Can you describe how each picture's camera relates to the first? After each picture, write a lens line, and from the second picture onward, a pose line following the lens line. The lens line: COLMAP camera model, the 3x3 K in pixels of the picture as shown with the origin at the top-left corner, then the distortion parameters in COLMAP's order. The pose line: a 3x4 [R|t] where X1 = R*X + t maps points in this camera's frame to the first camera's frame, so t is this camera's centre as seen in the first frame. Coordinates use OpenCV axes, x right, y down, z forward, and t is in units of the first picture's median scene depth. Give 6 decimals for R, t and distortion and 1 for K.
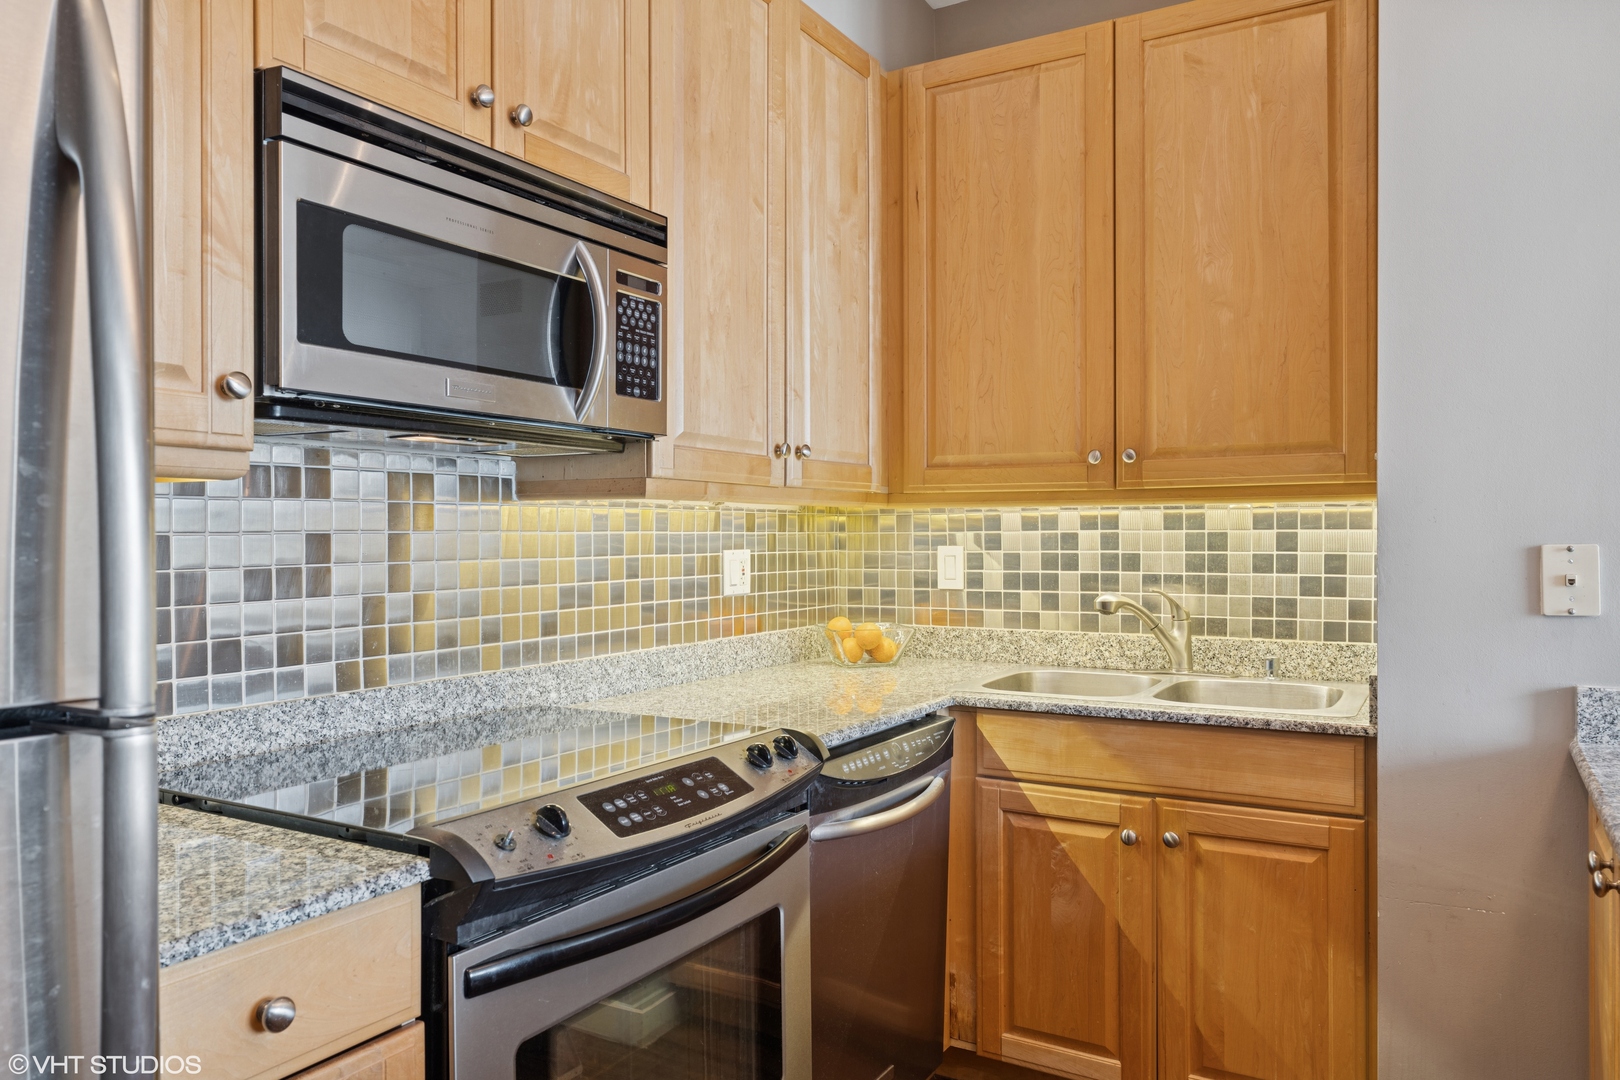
lens RADIAL K [[1176.0, 0, 817.9], [0, 1176.0, 563.4], [0, 0, 1]] dist [-0.005337, -0.001555]
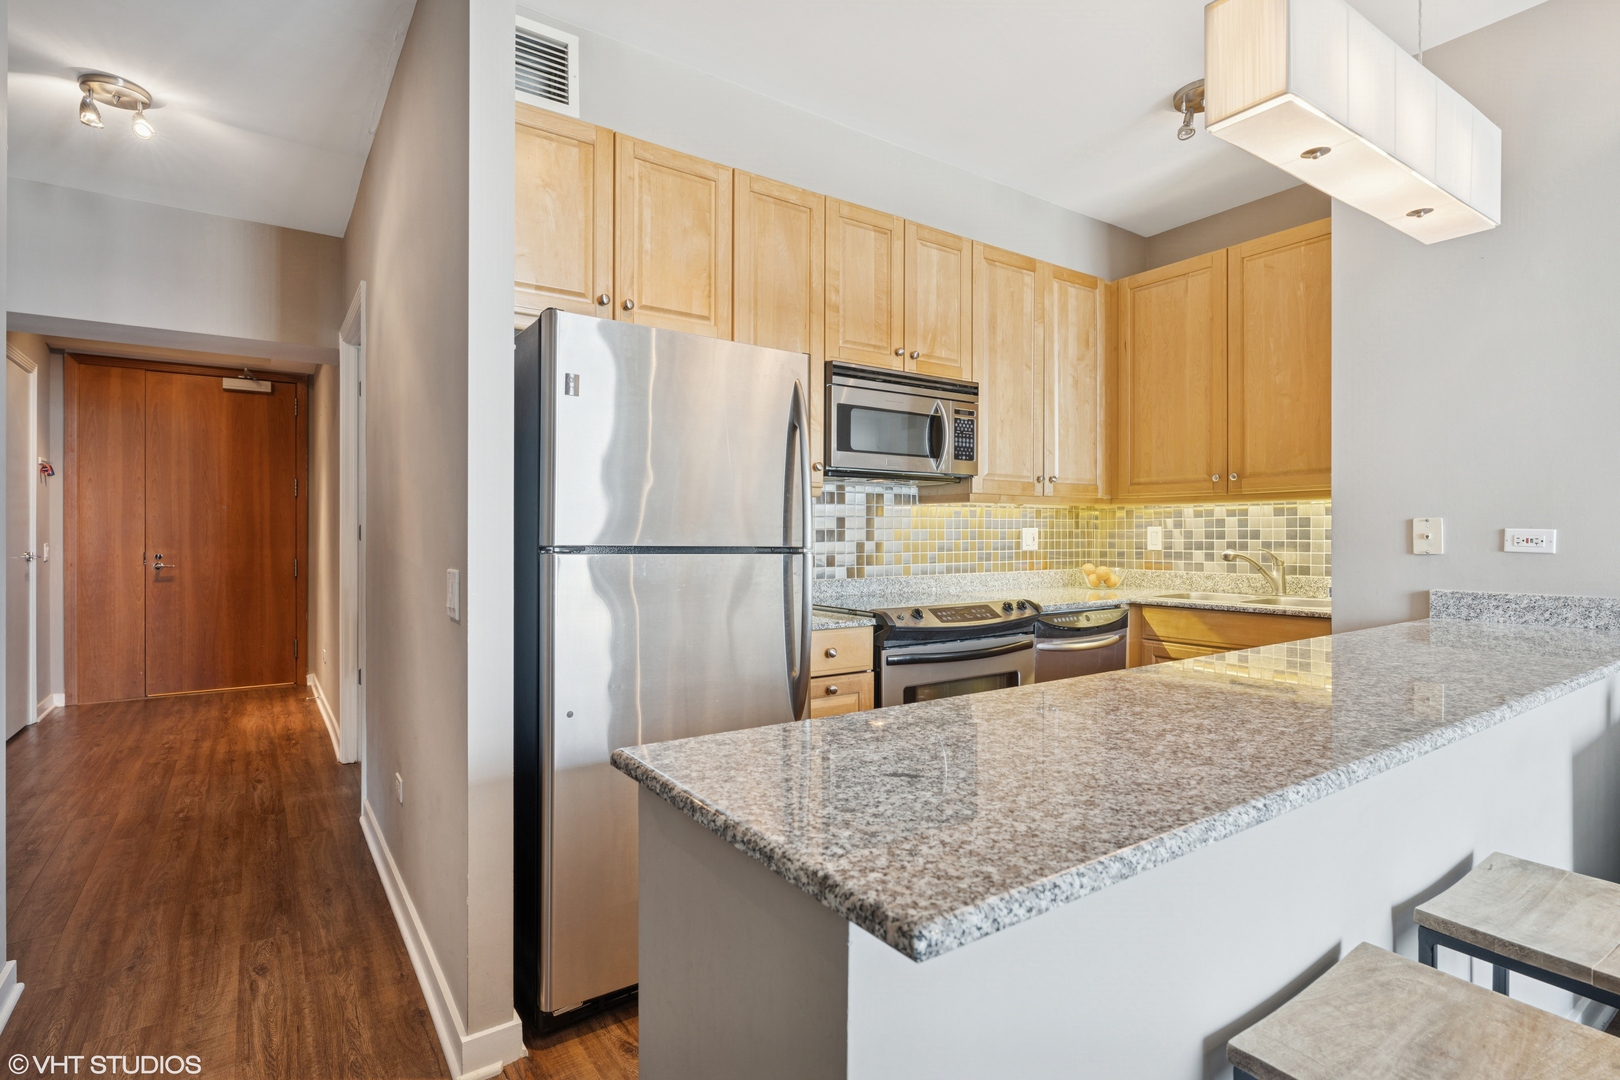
lens RADIAL K [[812.3, 0, 810.0], [0, 812.3, 540.0], [0, 0, 1]] dist [-0.020802, -0.000435]
pose [[0.910179, 0.002736, -0.414206, 0.218234], [-0.009098, 0.999869, -0.013387, 0.041376], [0.414115, 0.015953, 0.910085, -0.562024]]
